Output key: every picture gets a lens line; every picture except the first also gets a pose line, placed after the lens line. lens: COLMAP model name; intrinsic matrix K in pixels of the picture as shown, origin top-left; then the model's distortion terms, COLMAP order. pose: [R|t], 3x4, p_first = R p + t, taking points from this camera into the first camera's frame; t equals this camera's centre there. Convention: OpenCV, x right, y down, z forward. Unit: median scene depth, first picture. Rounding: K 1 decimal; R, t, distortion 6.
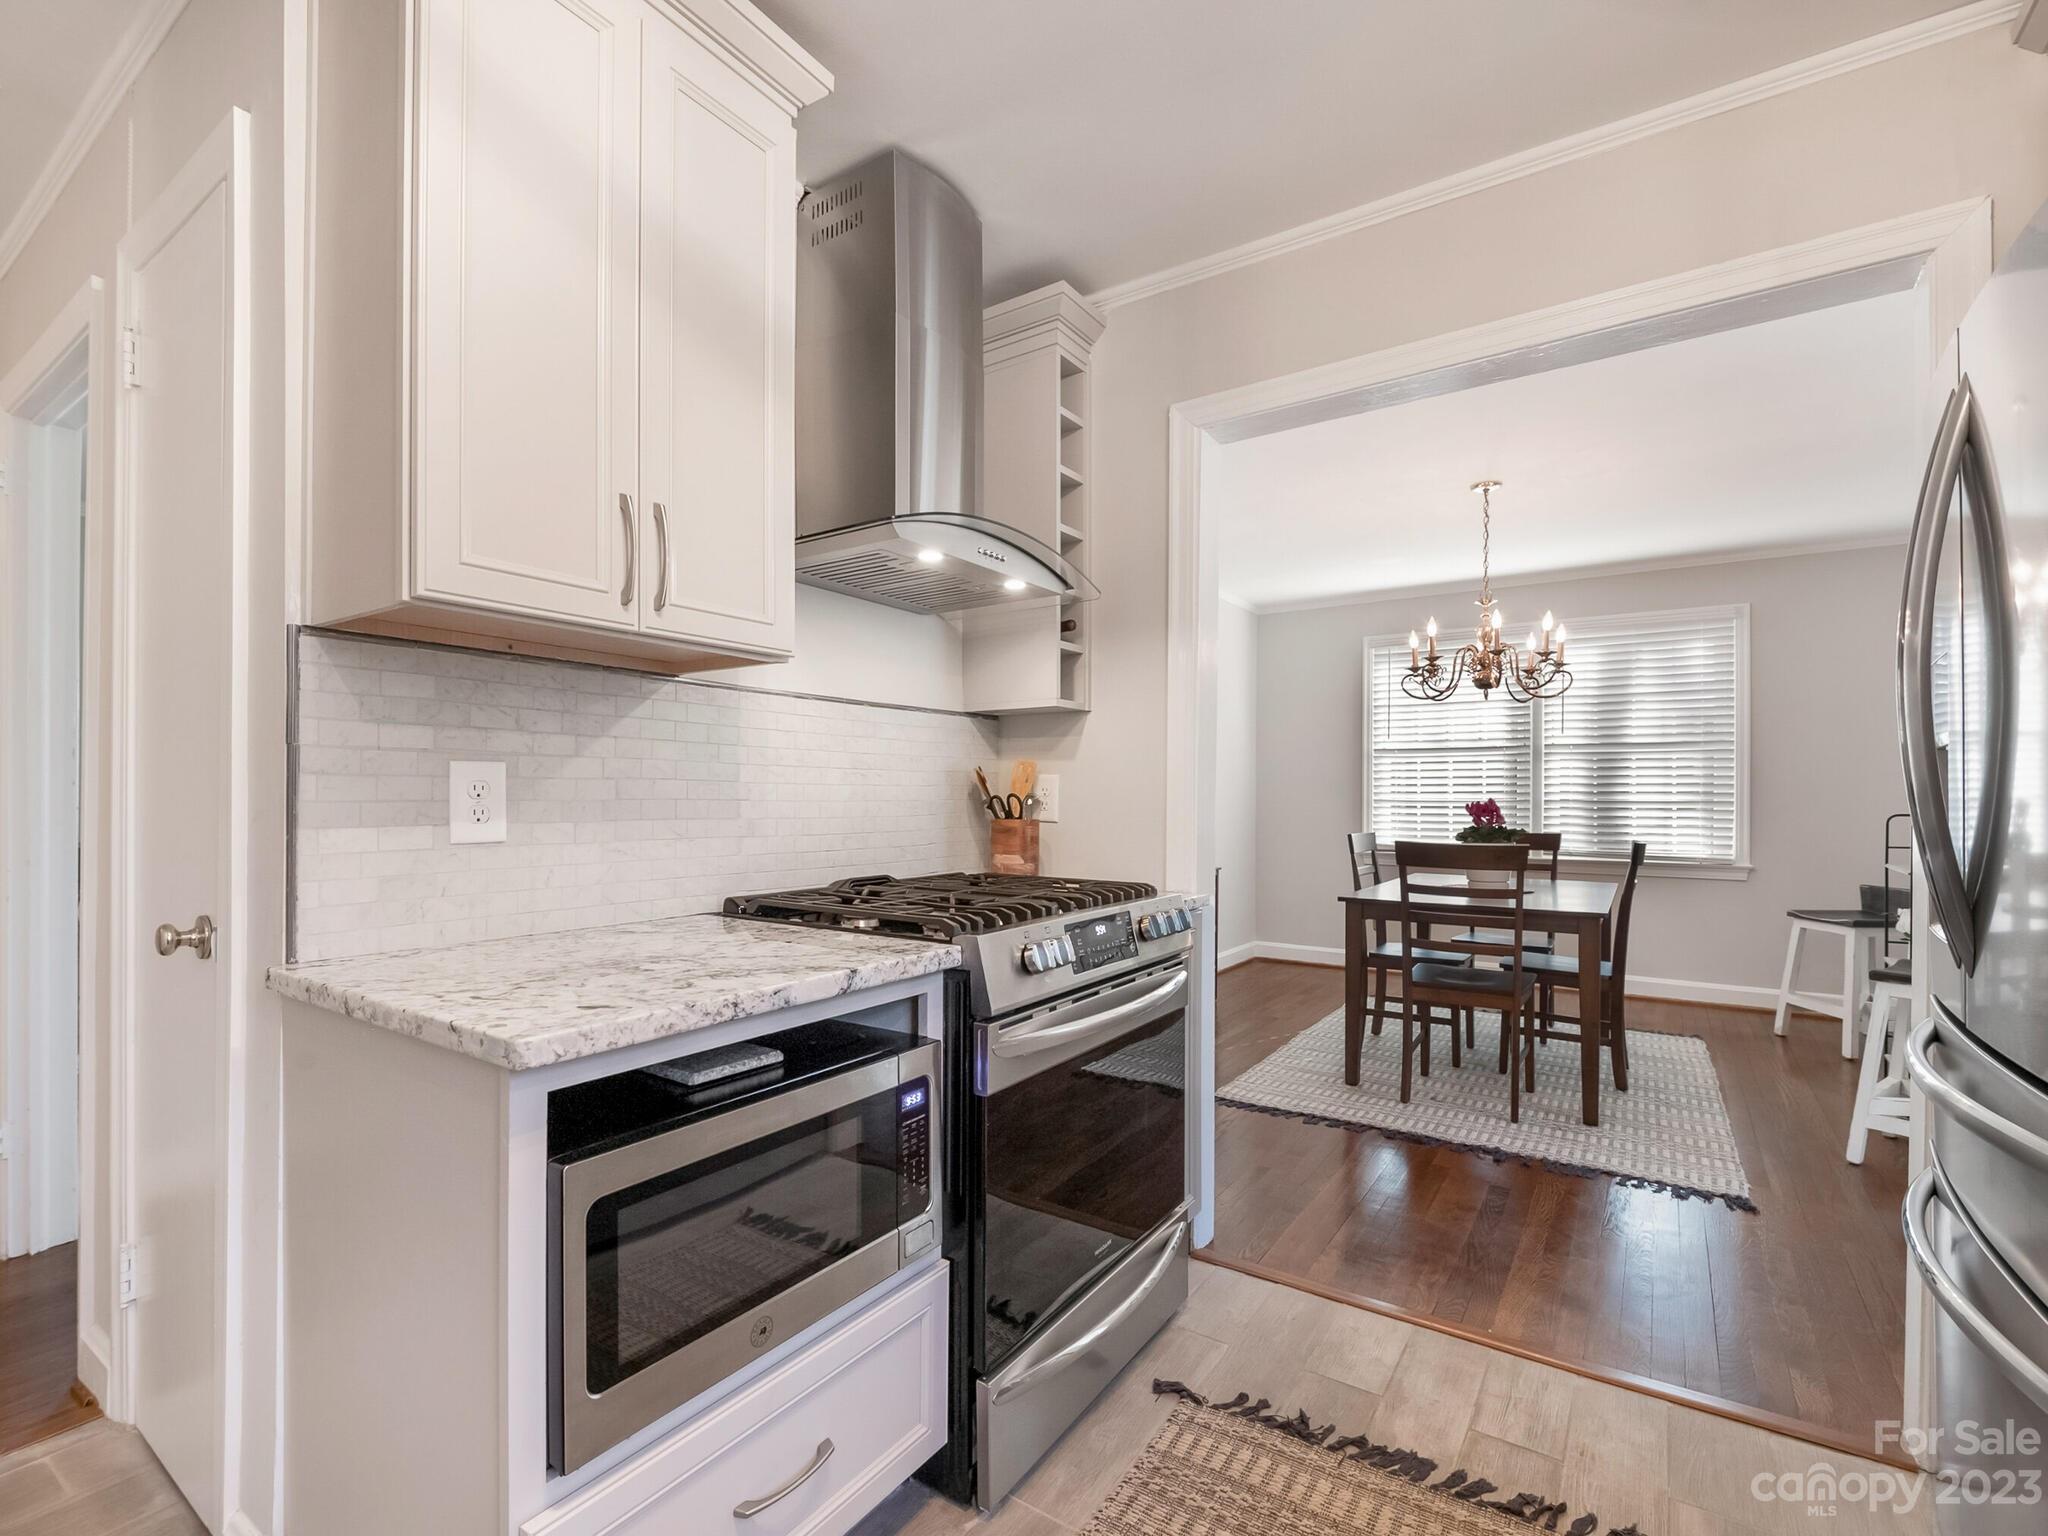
lens RADIAL K [[928.1, 0, 1027.8], [0, 928.1, 801.8], [0, 0, 1]] dist [-0.035831, 0.032681]
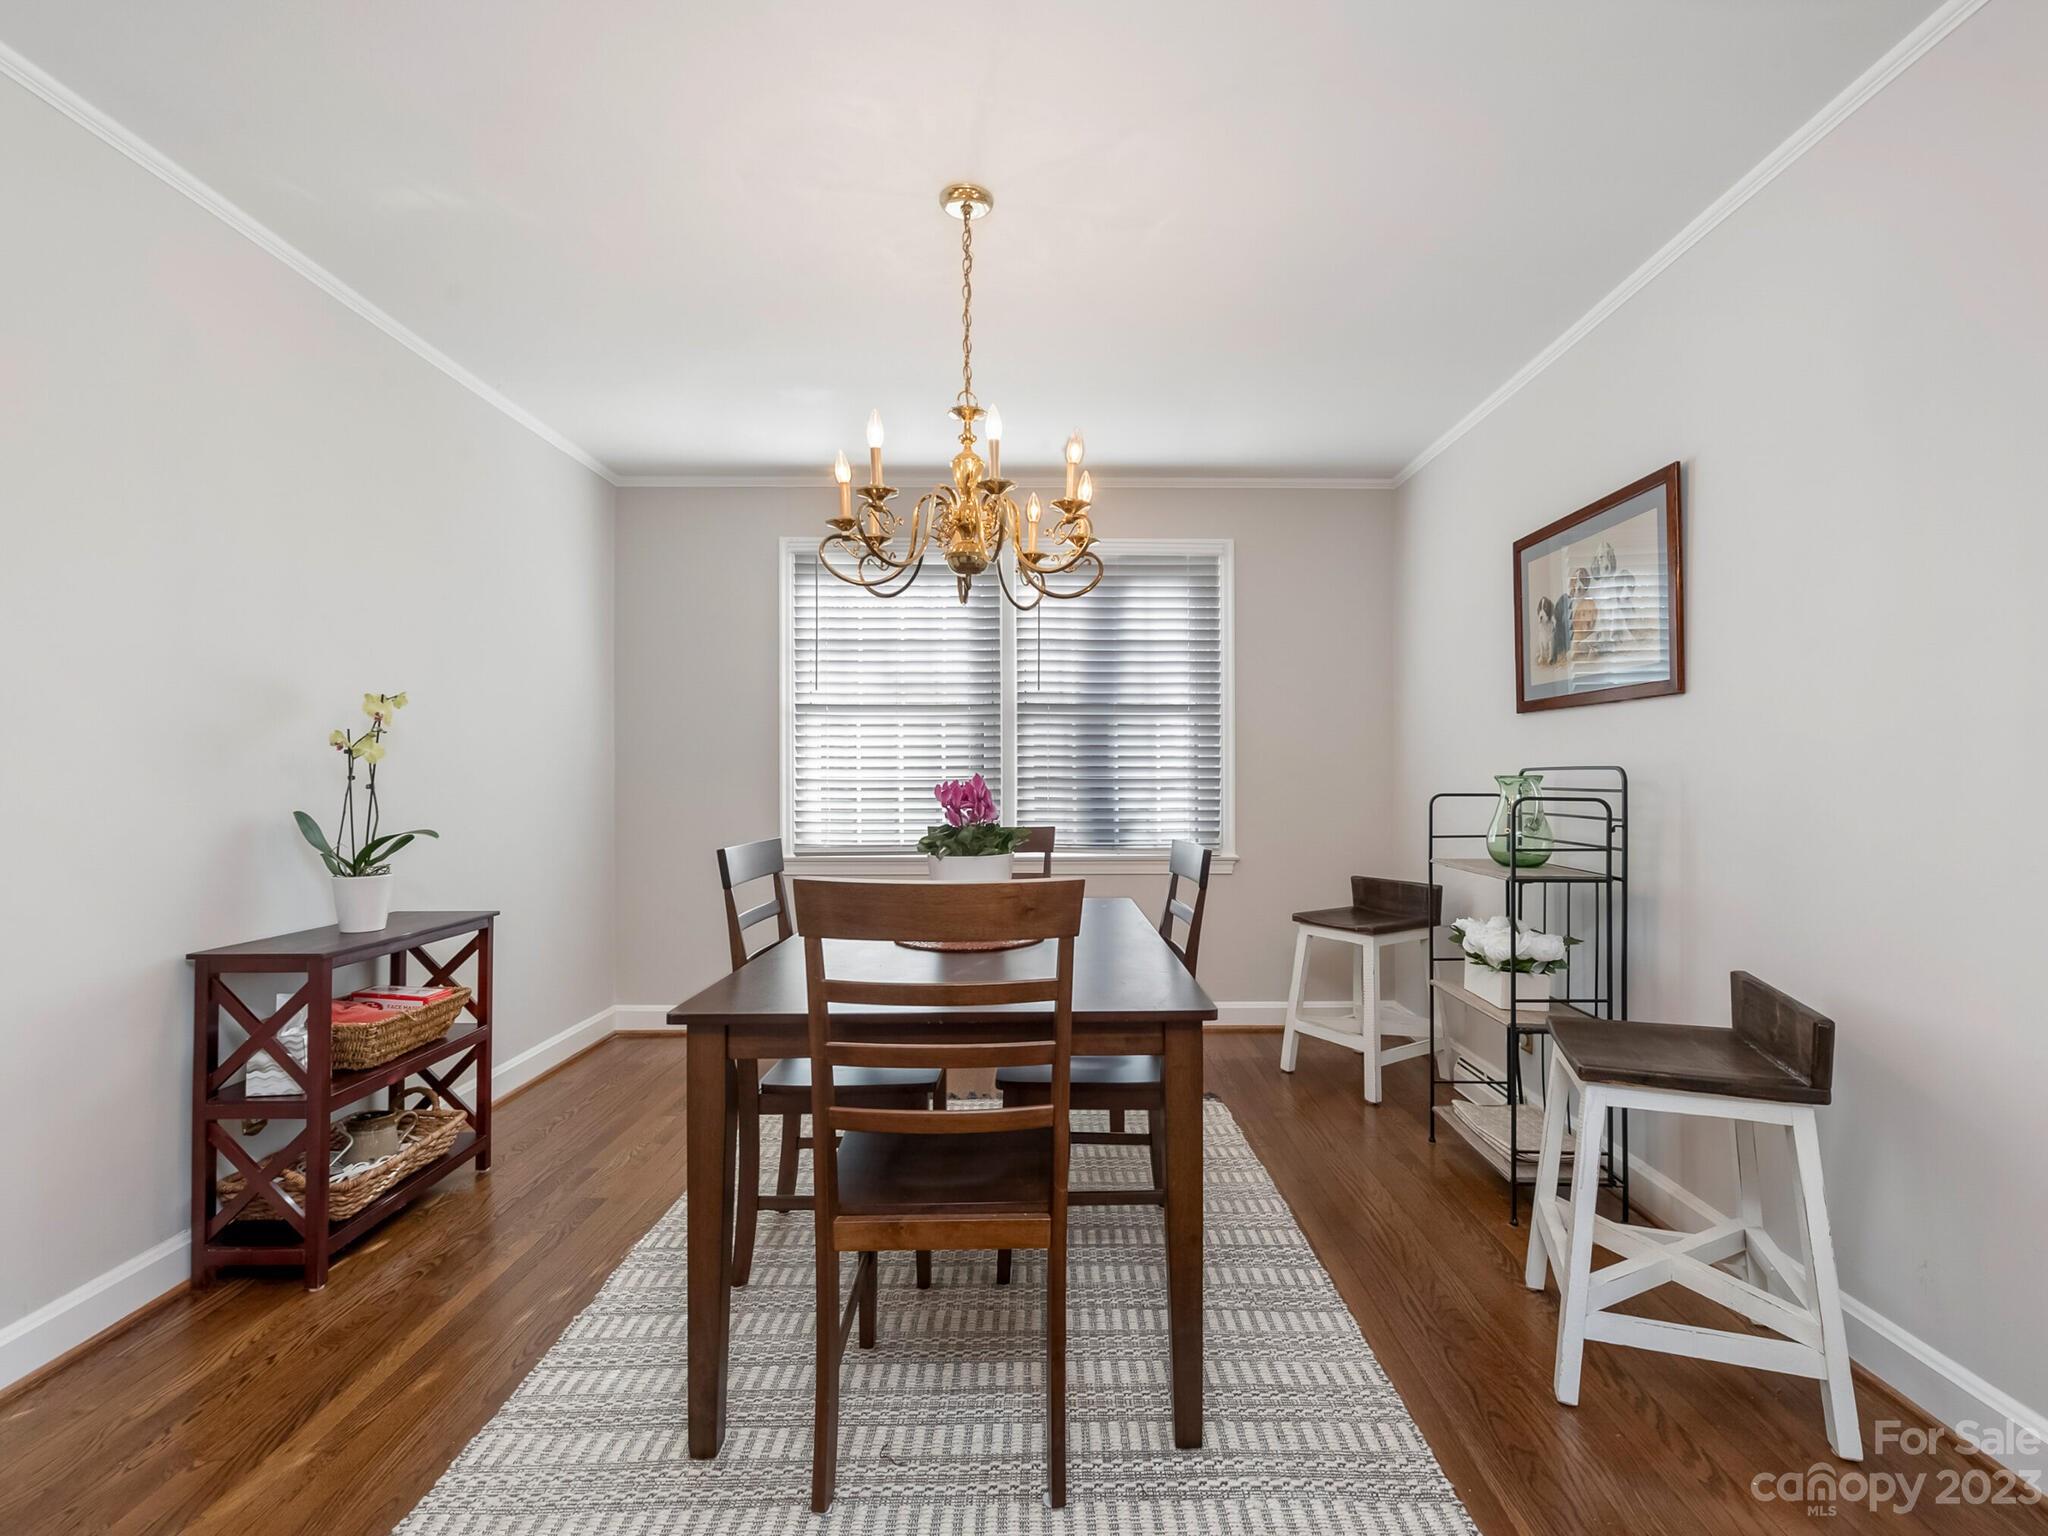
lens RADIAL K [[826.0, 0, 1026.8], [0, 826.0, 777.0], [0, 0, 1]] dist [0.000554, 0.000002]
pose [[0.829788, -0.003707, 0.558067, 0.261313], [0.008104, 0.999953, -0.005408, 0.001228], [-0.558020, 0.009010, 0.829778, 0.596121]]
